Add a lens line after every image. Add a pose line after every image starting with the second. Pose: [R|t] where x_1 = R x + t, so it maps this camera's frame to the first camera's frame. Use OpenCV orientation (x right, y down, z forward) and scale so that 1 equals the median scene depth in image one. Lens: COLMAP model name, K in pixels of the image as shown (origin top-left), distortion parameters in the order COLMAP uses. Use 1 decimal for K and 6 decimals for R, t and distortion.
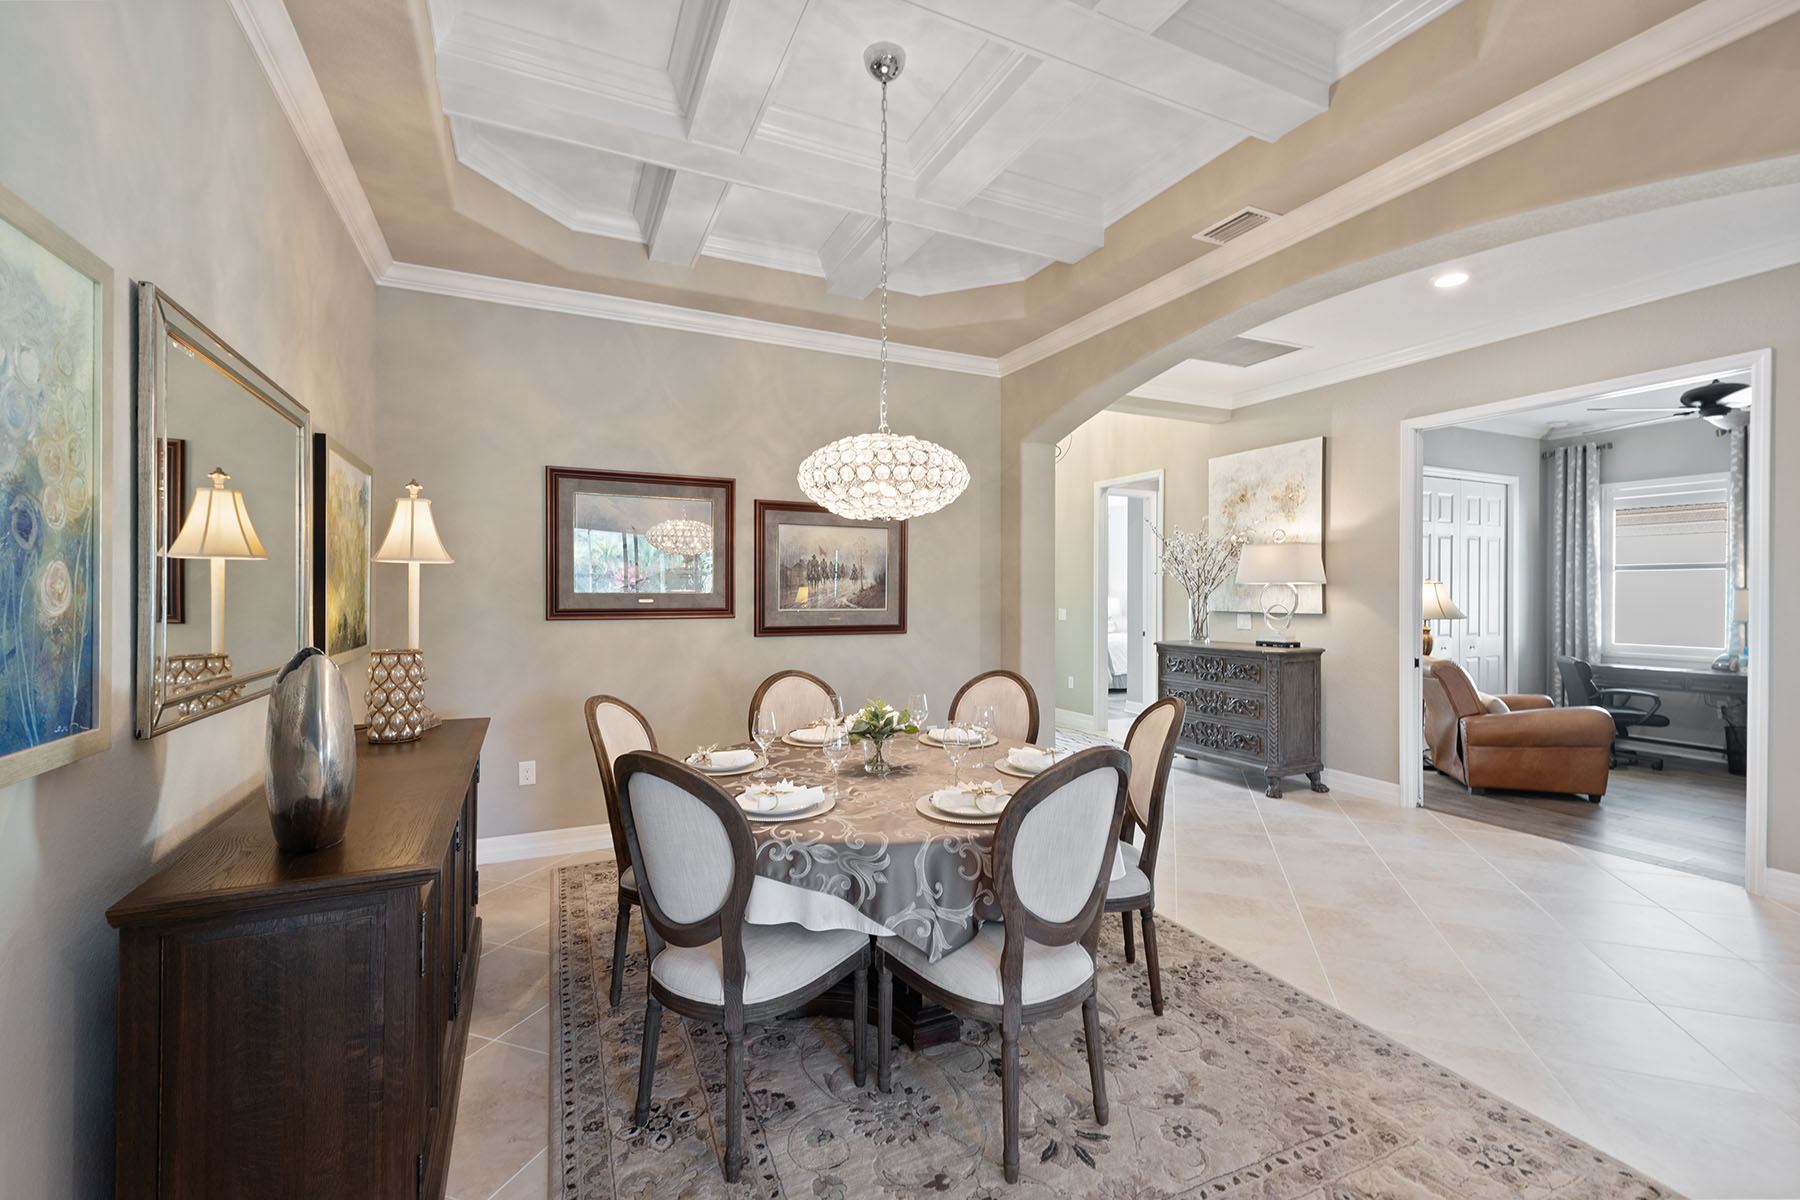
lens RADIAL K [[755.7, 0, 900.0], [0, 755.7, 600.0], [0, 0, 1]] dist [0.001589, -0.000087]
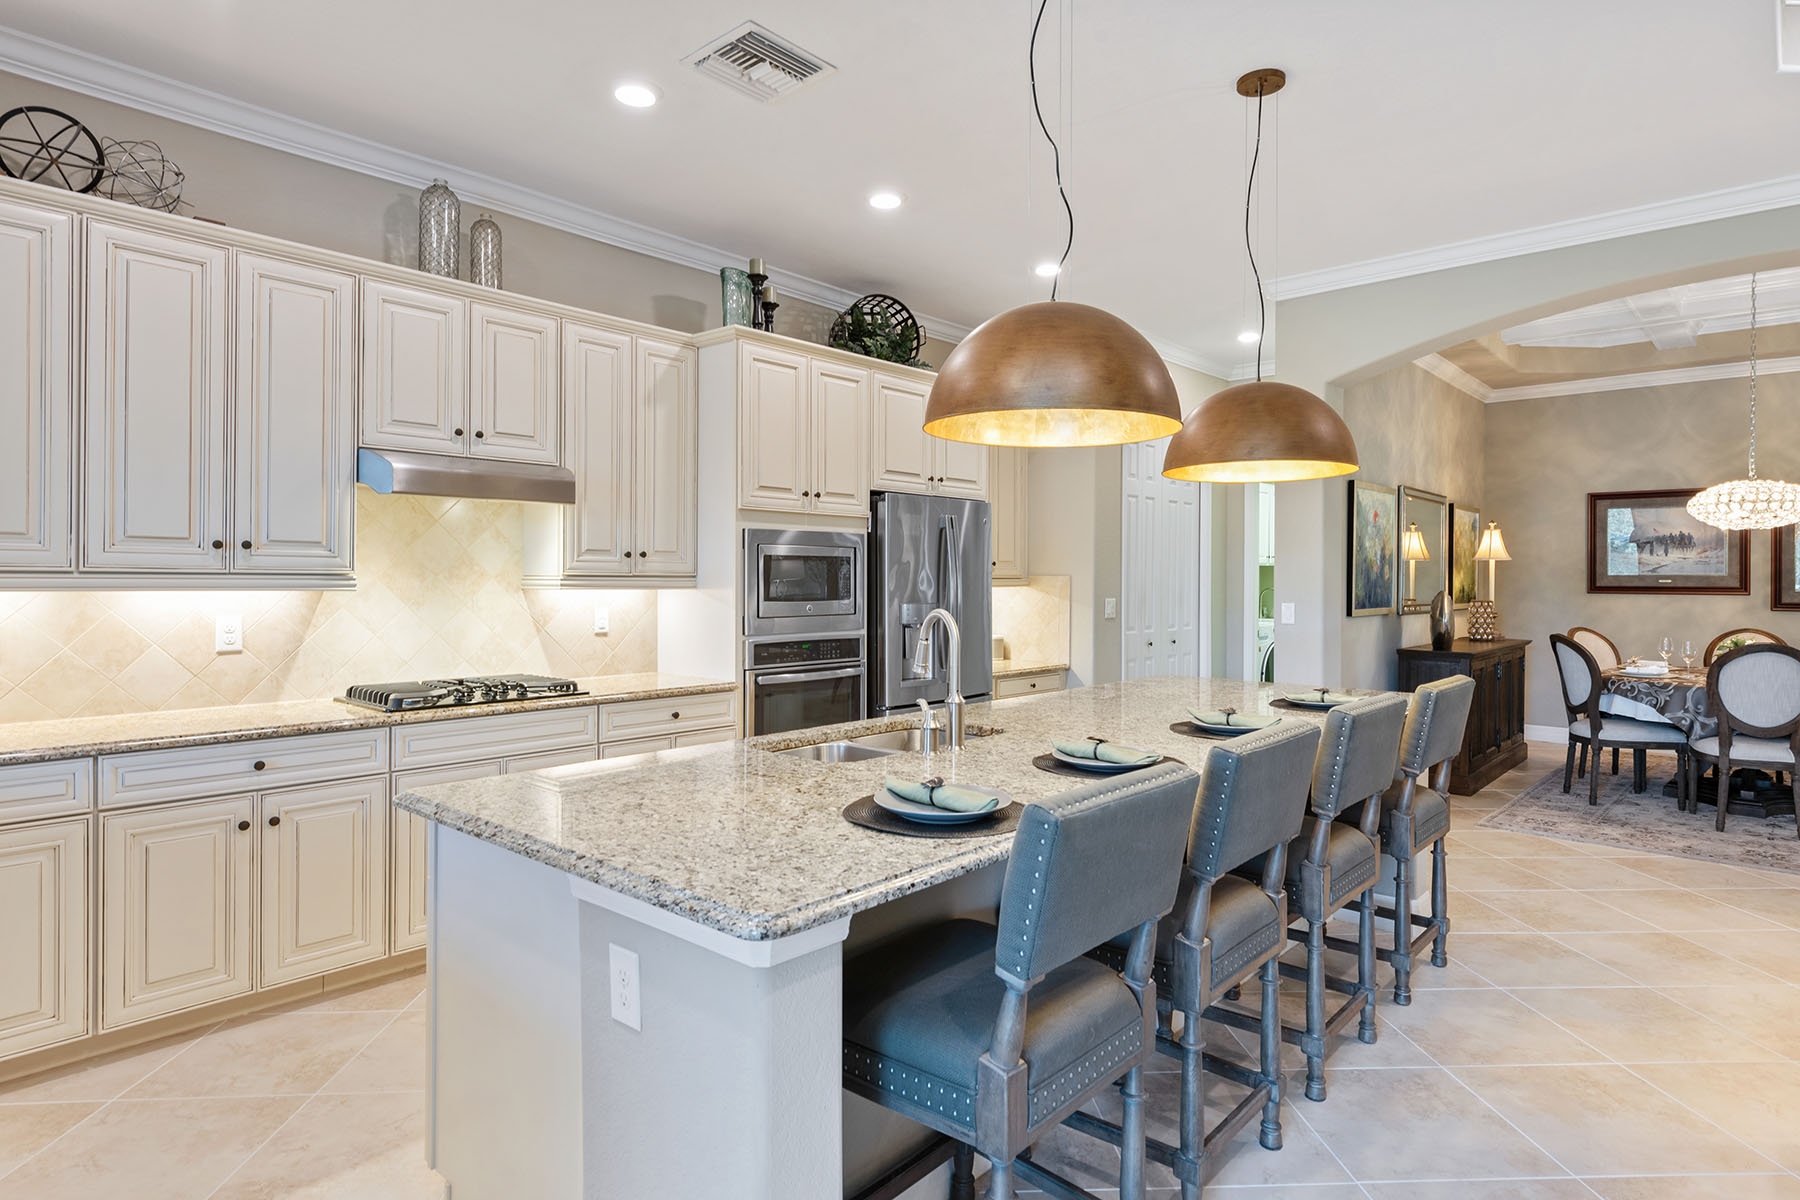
lens RADIAL K [[1007.6, 0, 906.8], [0, 1007.6, 574.4], [0, 0, 1]] dist [0.023728, 0.000116]
pose [[0.390209, -0.003317, -0.920720, 1.263174], [-0.011951, 0.999891, -0.008667, 0.032927], [0.920649, 0.014386, 0.390127, -1.525567]]
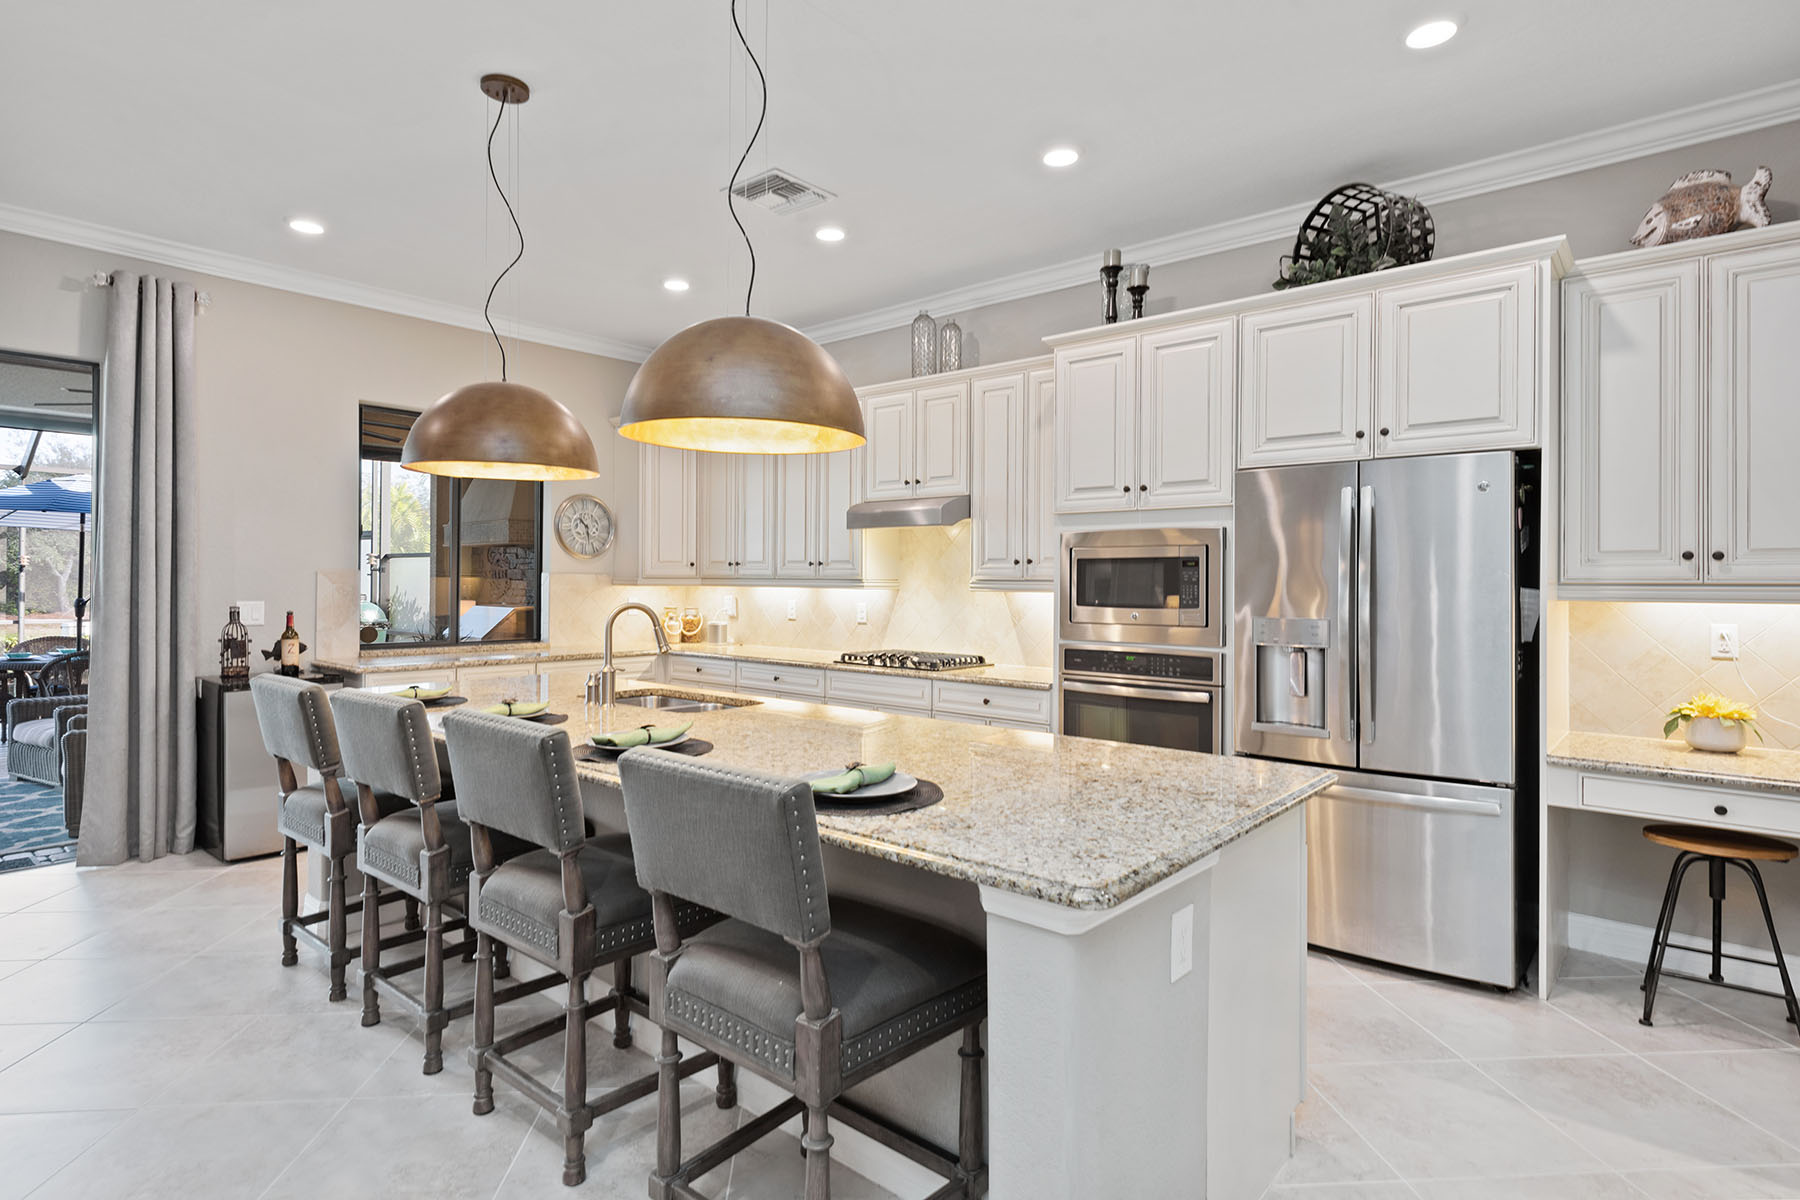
lens RADIAL K [[936.1, 0, 891.0], [0, 936.1, 579.3], [0, 0, 1]] dist [0.010665, -0.000769]
pose [[-0.918046, -0.009531, -0.396359, 0.542875], [-0.012783, 0.999903, 0.005563, 0.018623], [0.396268, 0.010174, -0.918079, 0.116738]]
